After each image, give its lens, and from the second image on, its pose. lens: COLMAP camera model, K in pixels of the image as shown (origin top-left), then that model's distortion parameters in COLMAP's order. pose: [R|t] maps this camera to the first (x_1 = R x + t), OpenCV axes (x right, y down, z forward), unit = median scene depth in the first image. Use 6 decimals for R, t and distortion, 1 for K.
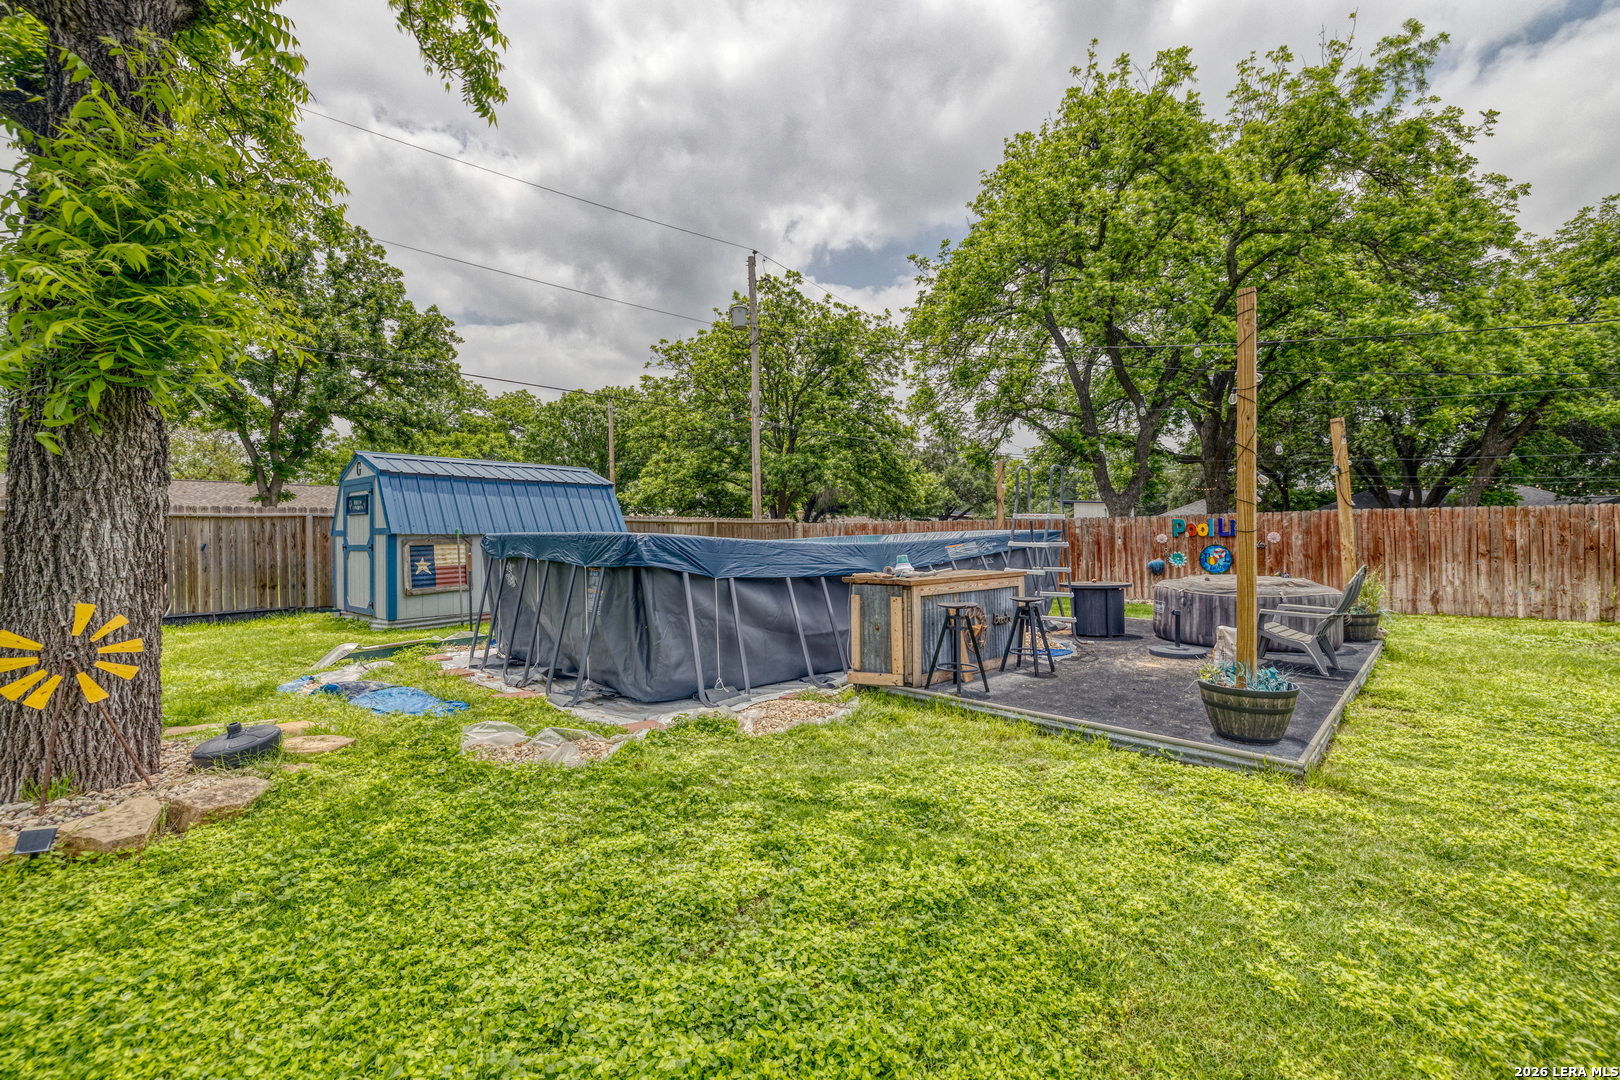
lens RADIAL K [[687.1, 0, 810.8], [0, 687.1, 535.1], [0, 0, 1]] dist [0.007929, -0.000011]
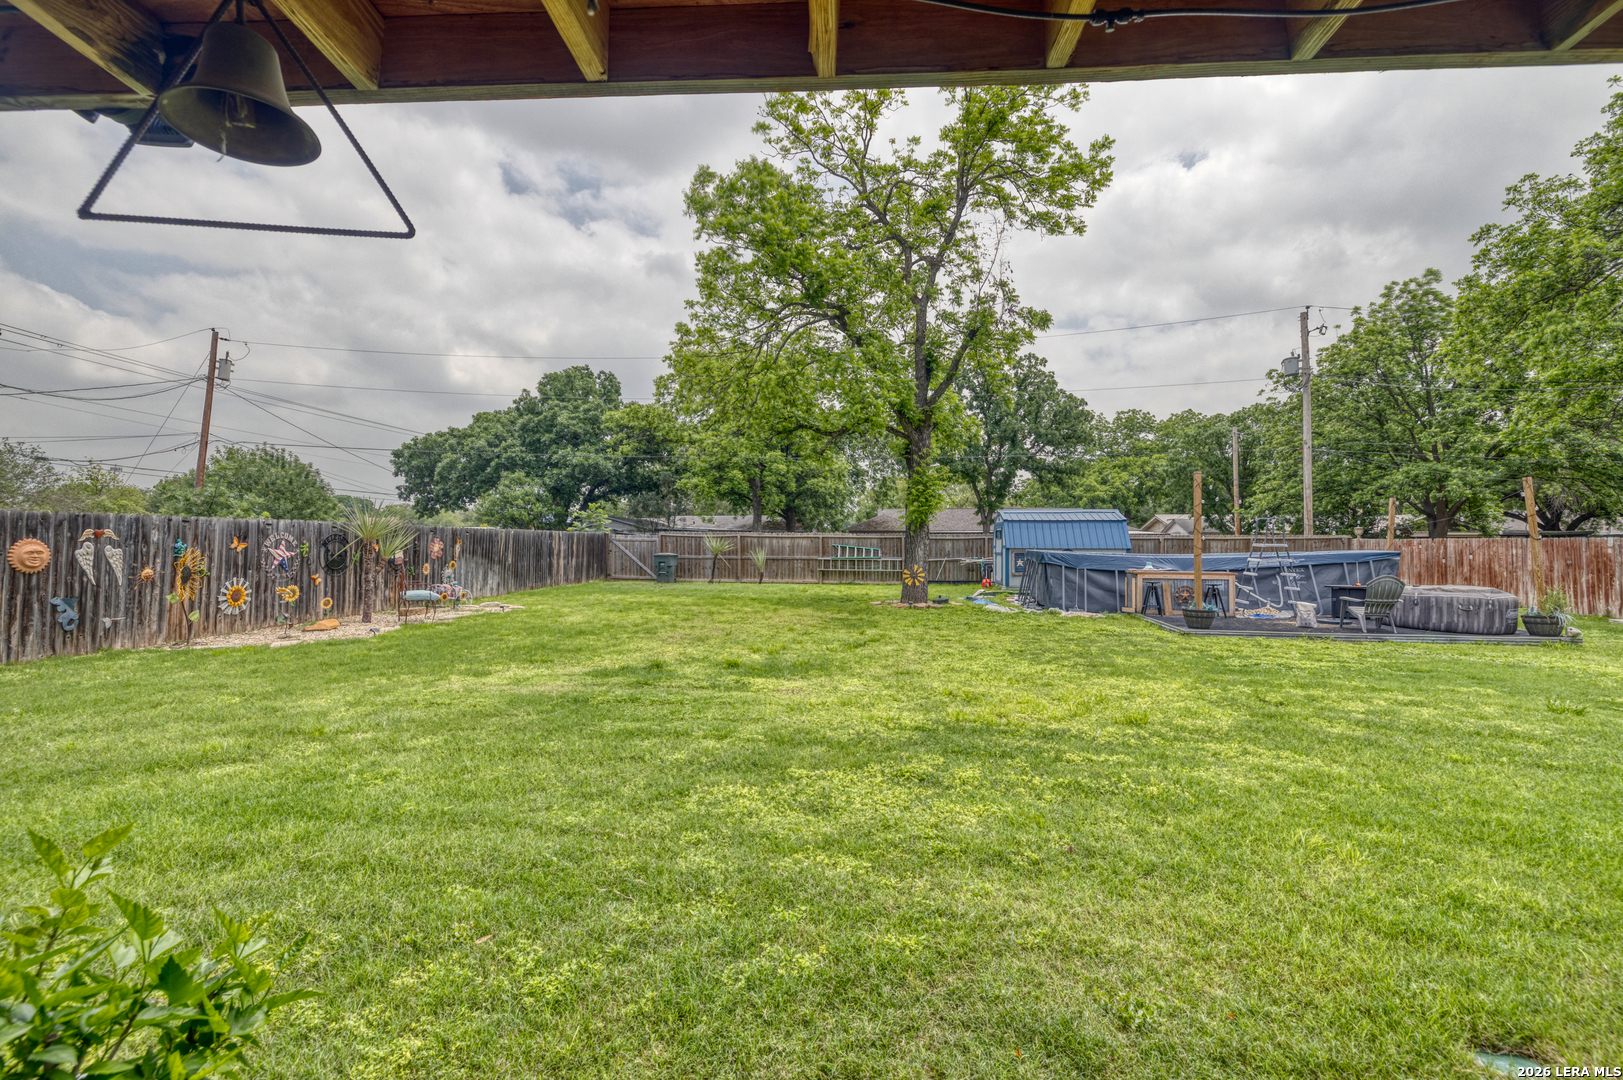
lens RADIAL K [[688.4, 0, 812.3], [0, 688.4, 535.1], [0, 0, 1]] dist [0.007929, -0.000011]
pose [[0.584108, -0.001773, -0.811674, 0.378199], [-0.004903, 0.999972, -0.005712, -0.012645], [0.811661, 0.007316, 0.584083, -0.372997]]
